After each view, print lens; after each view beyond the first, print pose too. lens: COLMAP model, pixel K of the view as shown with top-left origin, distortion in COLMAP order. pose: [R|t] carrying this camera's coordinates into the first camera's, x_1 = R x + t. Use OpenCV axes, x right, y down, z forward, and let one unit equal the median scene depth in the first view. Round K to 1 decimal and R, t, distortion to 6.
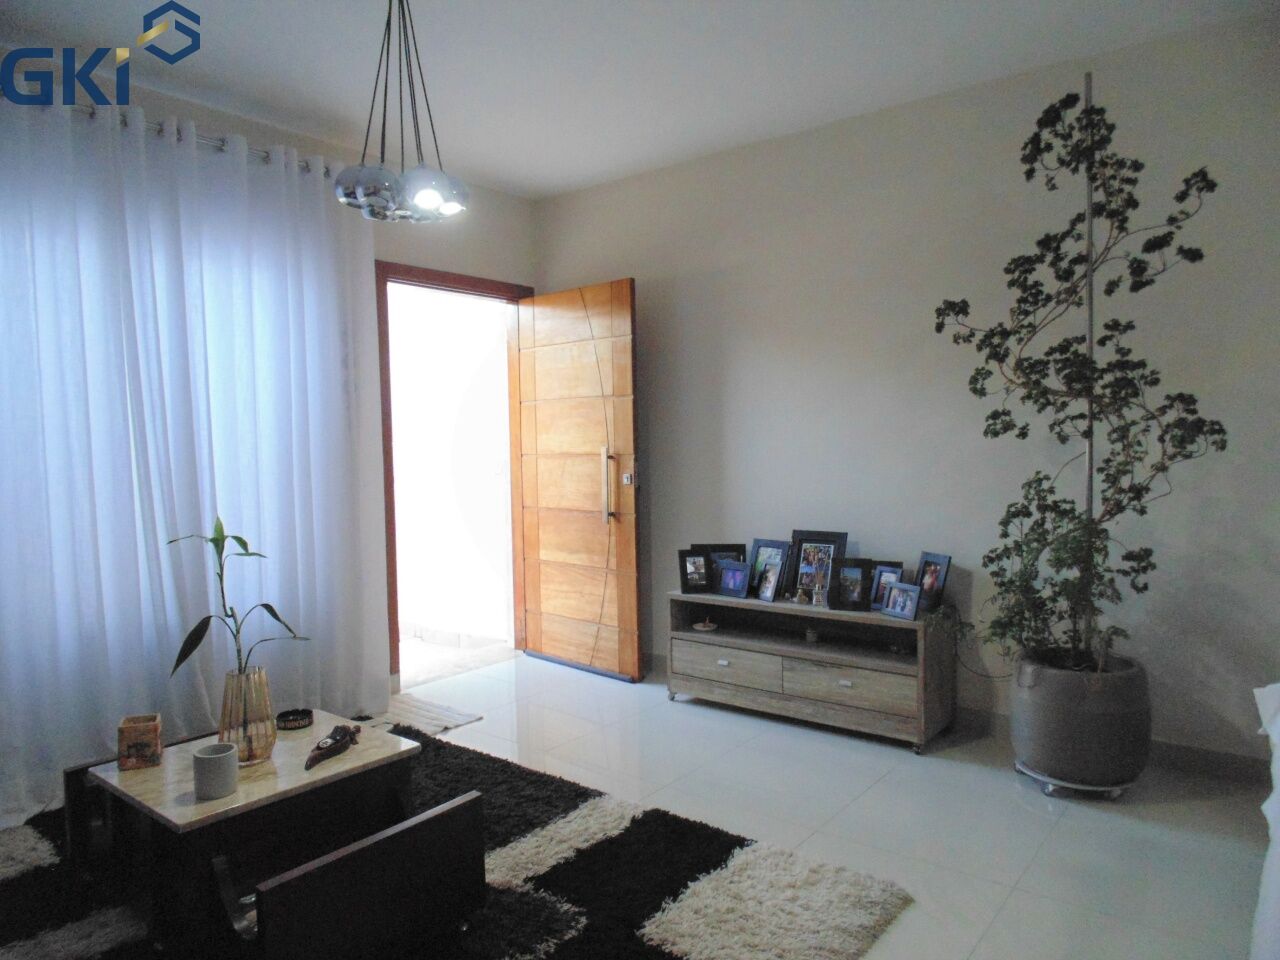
lens RADIAL K [[864.1, 0, 640.0], [0, 864.1, 480.0], [0, 0, 1]] dist [0.000044, -0.001445]
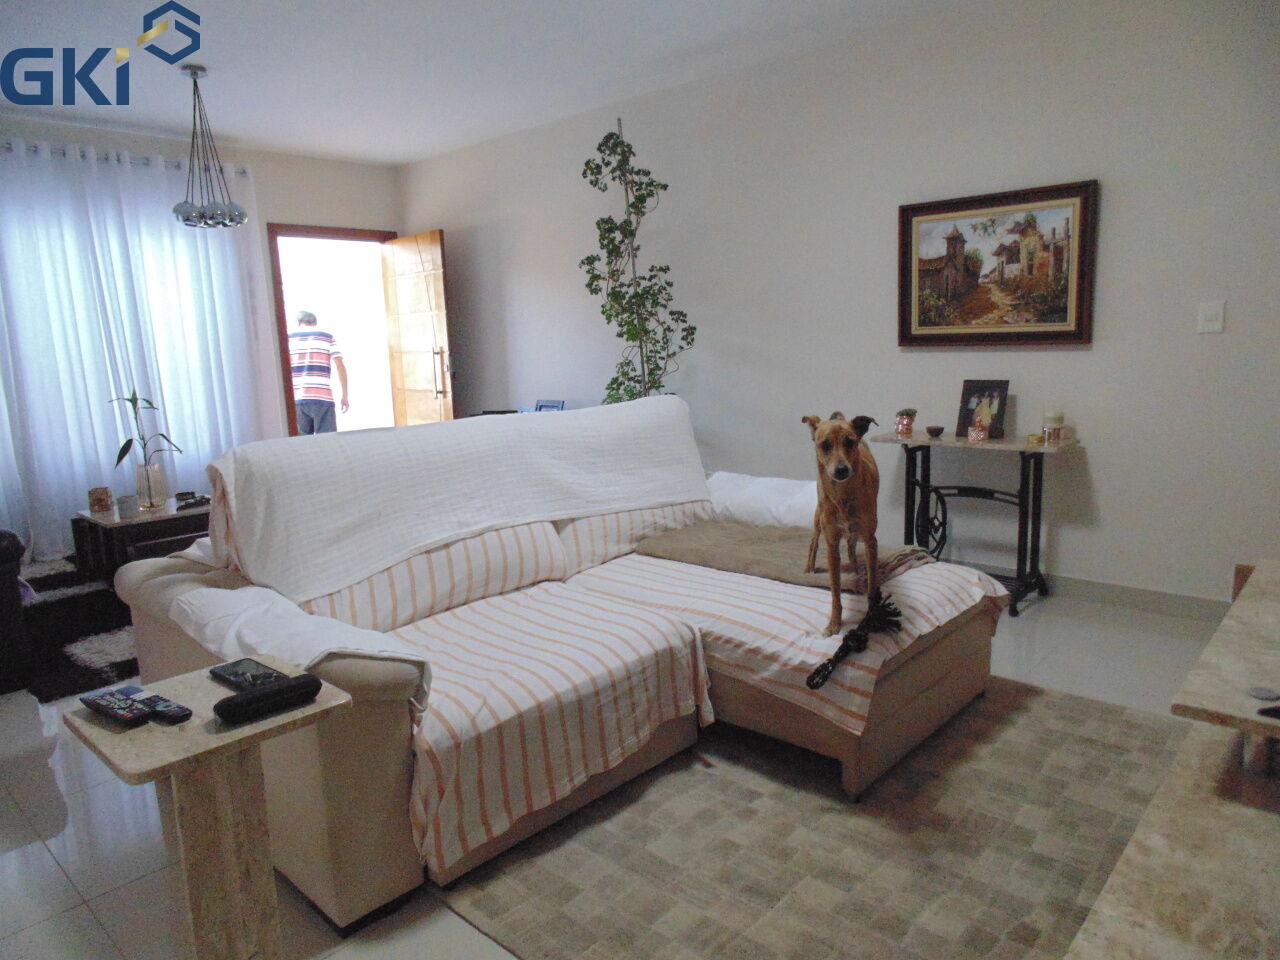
lens RADIAL K [[864.1, 0, 640.0], [0, 864.1, 480.0], [0, 0, 1]] dist [0.000044, -0.001445]
pose [[0.996855, -0.002129, -0.079222, 0.582063], [0.011707, 0.992628, 0.120635, 0.019852], [0.078381, -0.121184, 0.989531, -0.620548]]
